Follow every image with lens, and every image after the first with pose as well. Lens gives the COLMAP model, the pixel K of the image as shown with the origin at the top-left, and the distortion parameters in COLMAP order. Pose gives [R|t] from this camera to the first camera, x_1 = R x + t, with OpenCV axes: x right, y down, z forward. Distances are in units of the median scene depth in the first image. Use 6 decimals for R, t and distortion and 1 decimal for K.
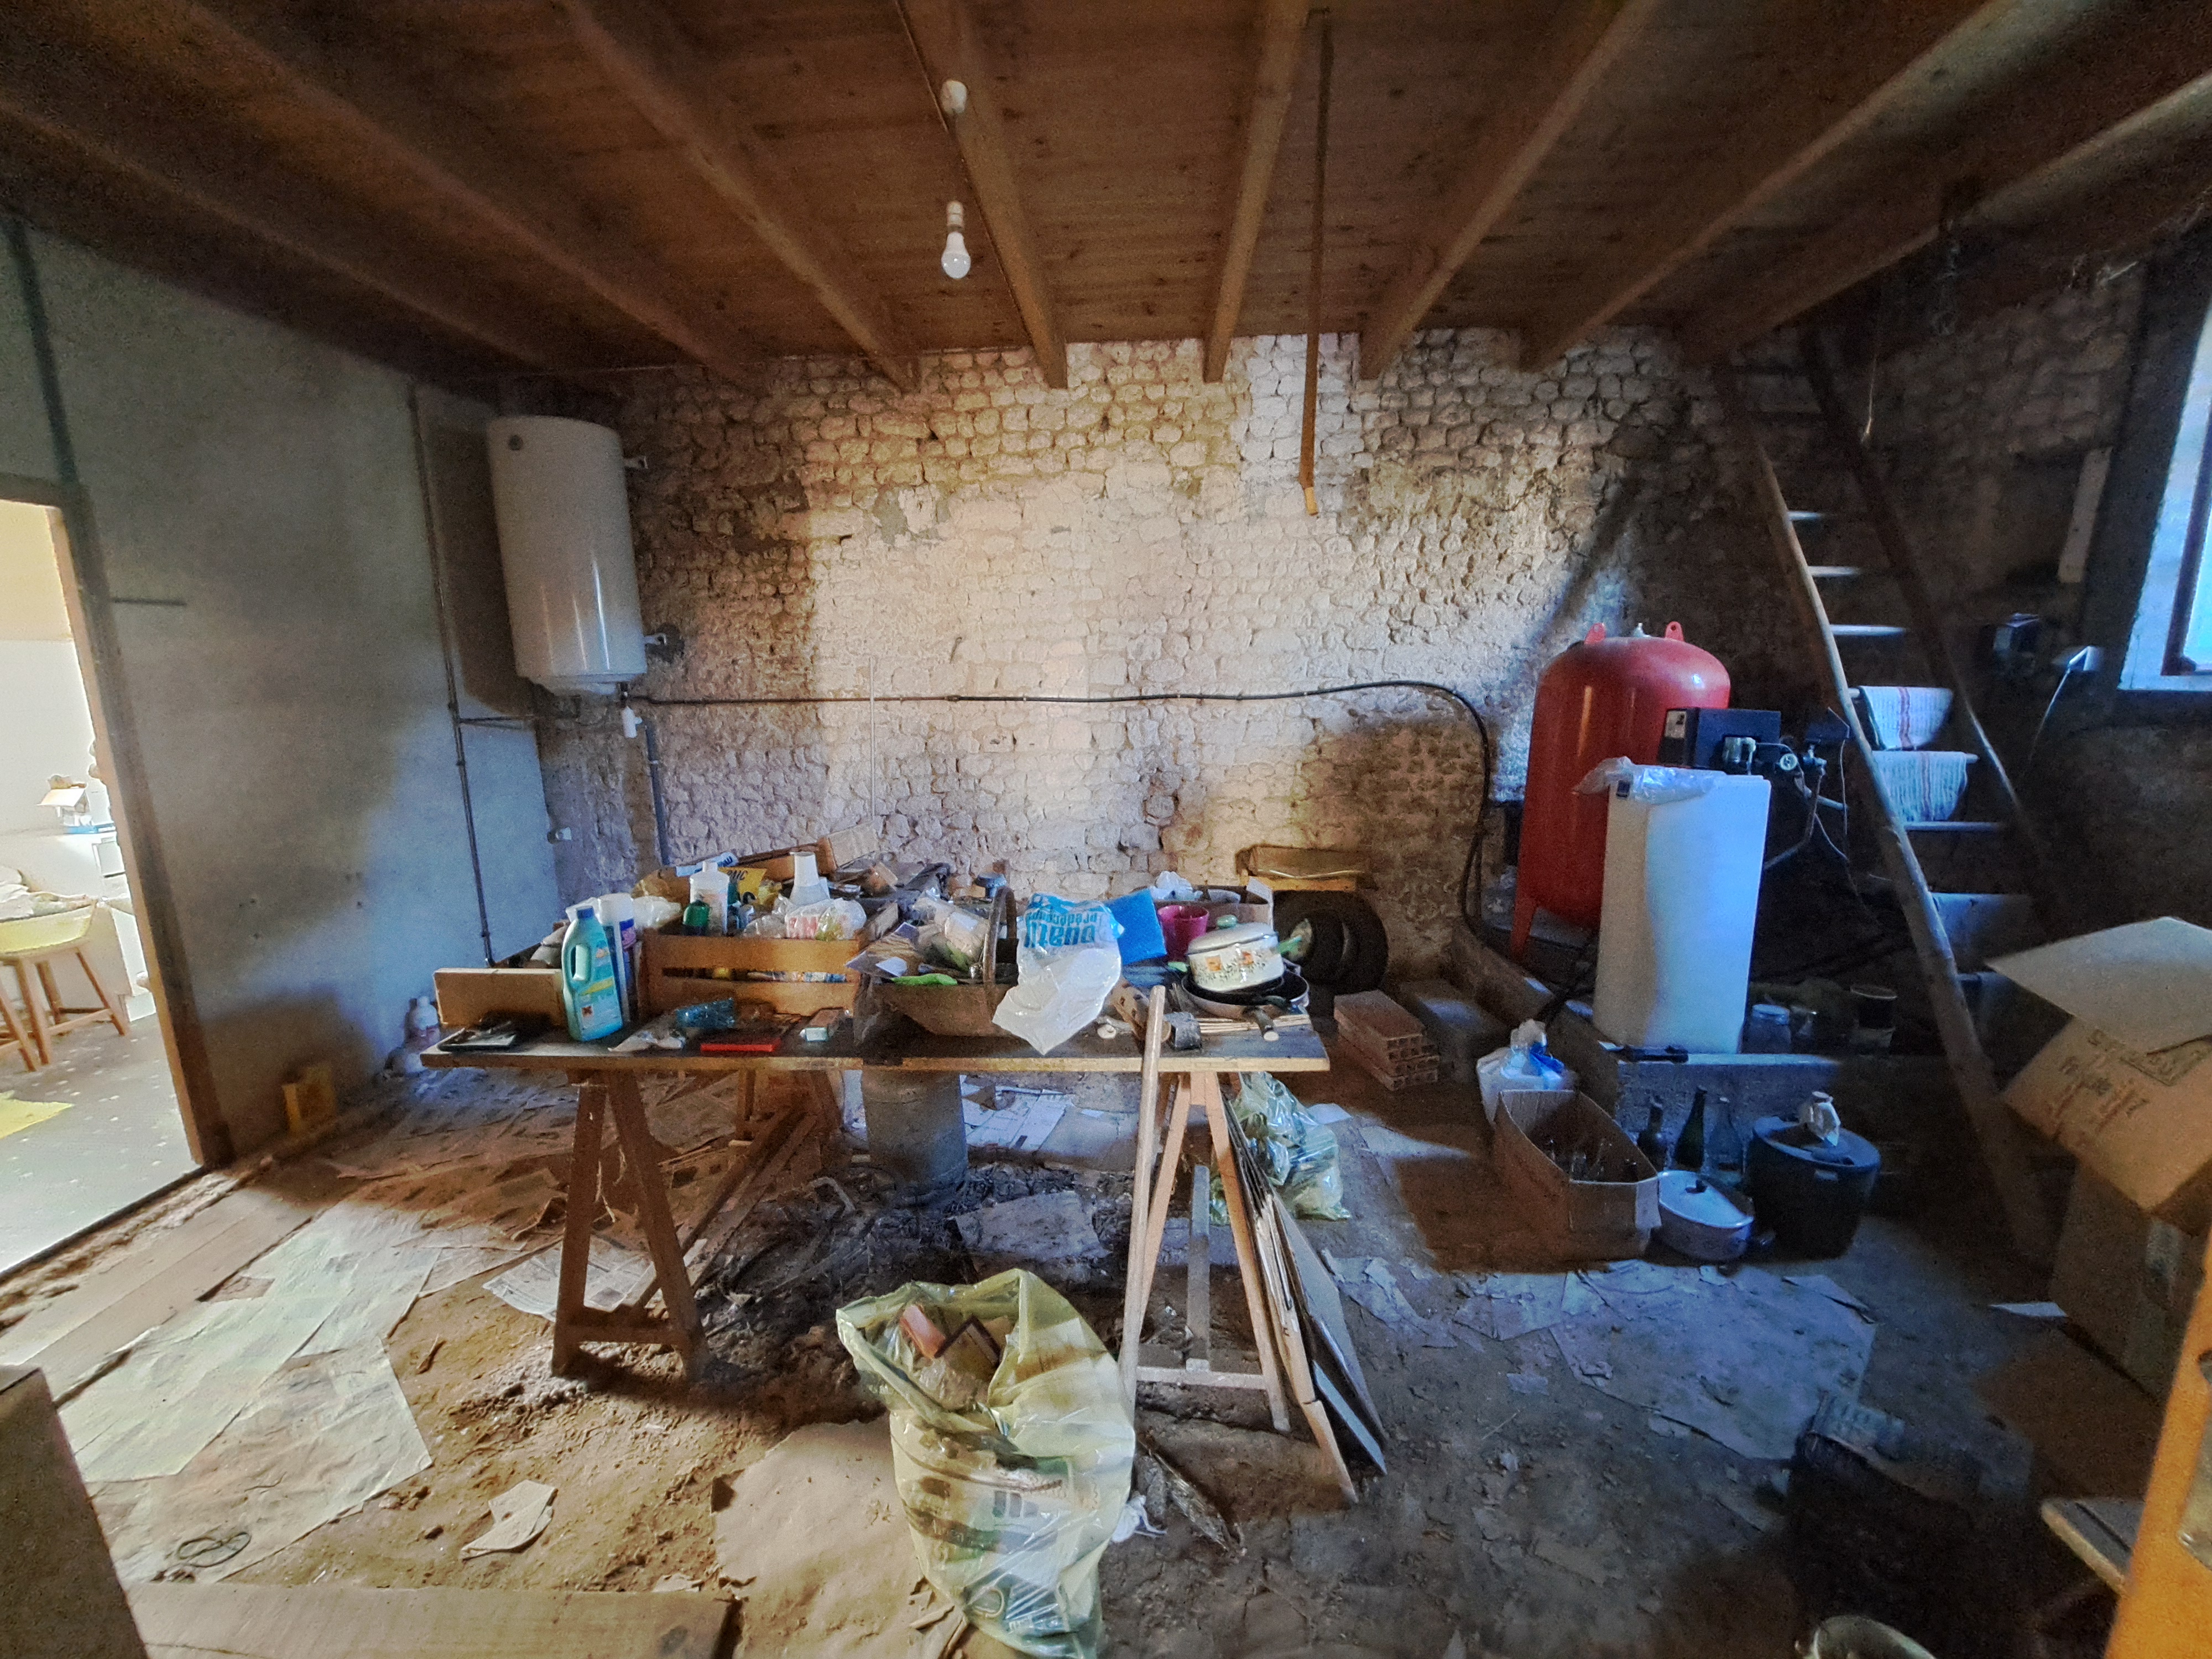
lens RADIAL K [[864.2, 0, 1105.4], [0, 864.2, 834.8], [0, 0, 1]] dist [-0.012826, -0.000109]
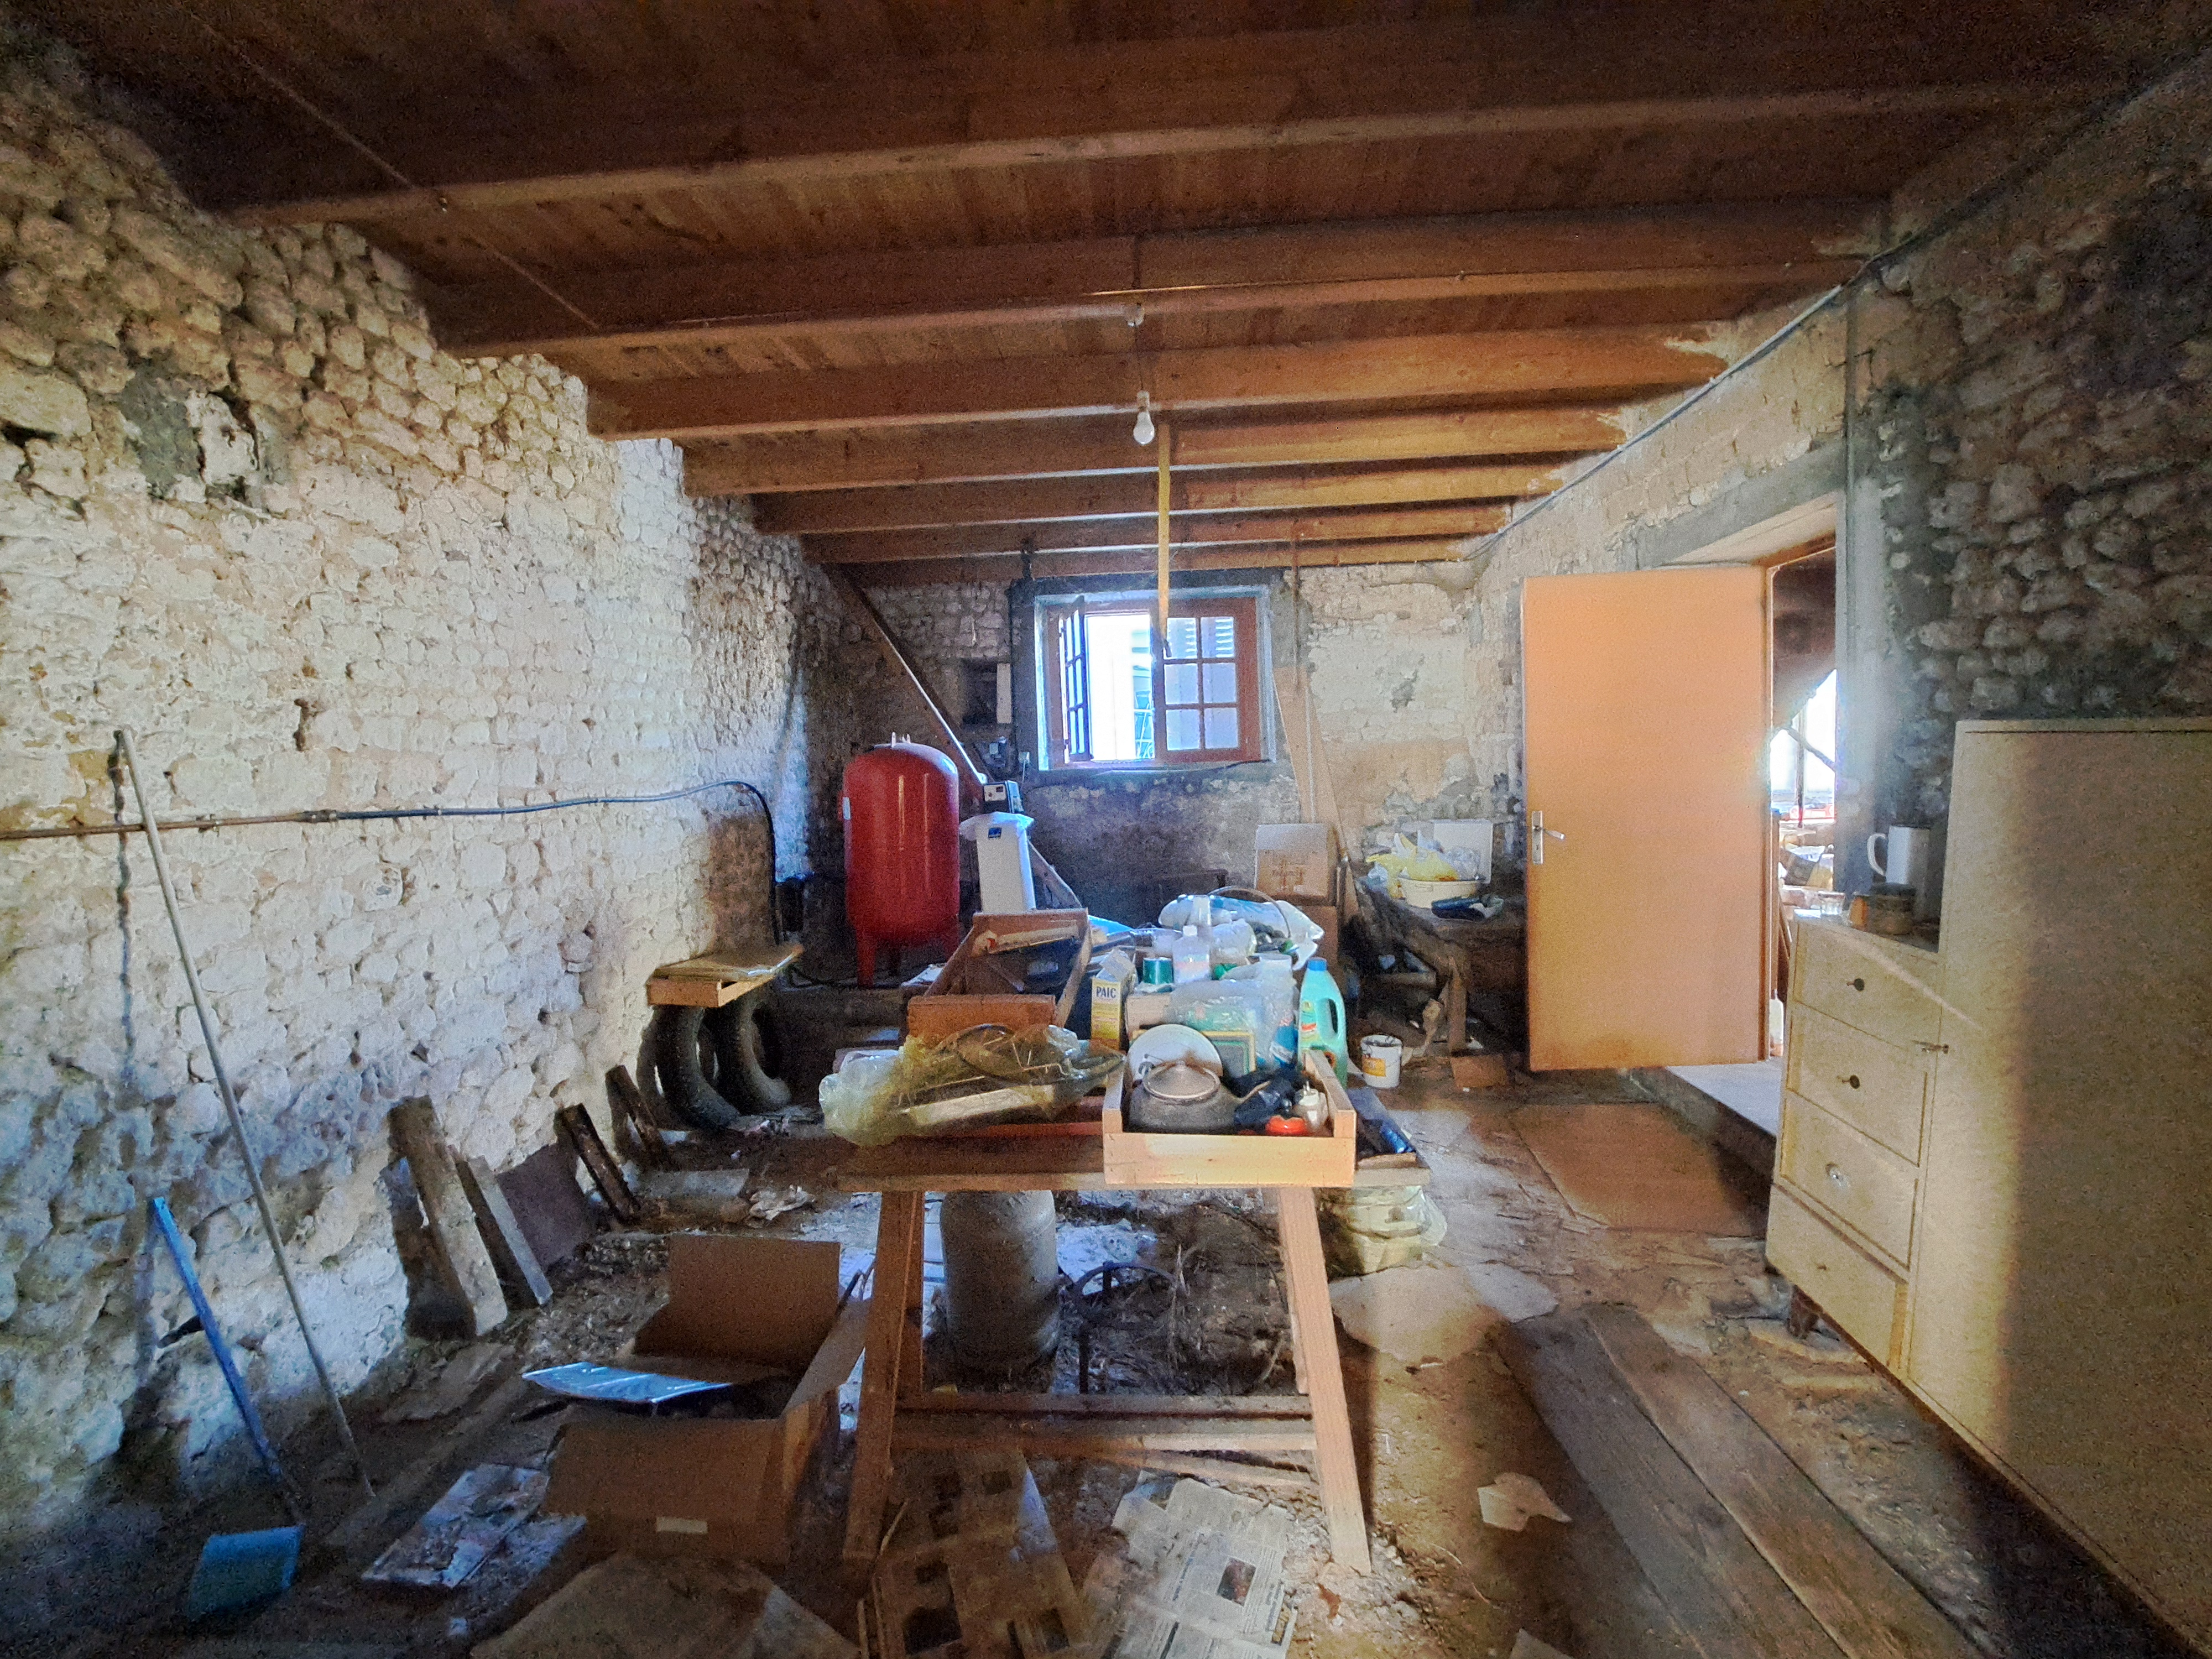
lens RADIAL K [[864.2, 0, 1101.7], [0, 864.2, 827.0], [0, 0, 1]] dist [-0.012826, -0.000109]
pose [[-0.000638, -0.055409, 0.998464, -0.723471], [0.225242, 0.972798, 0.054129, -0.077474], [-0.974303, 0.224930, 0.011860, 0.564463]]
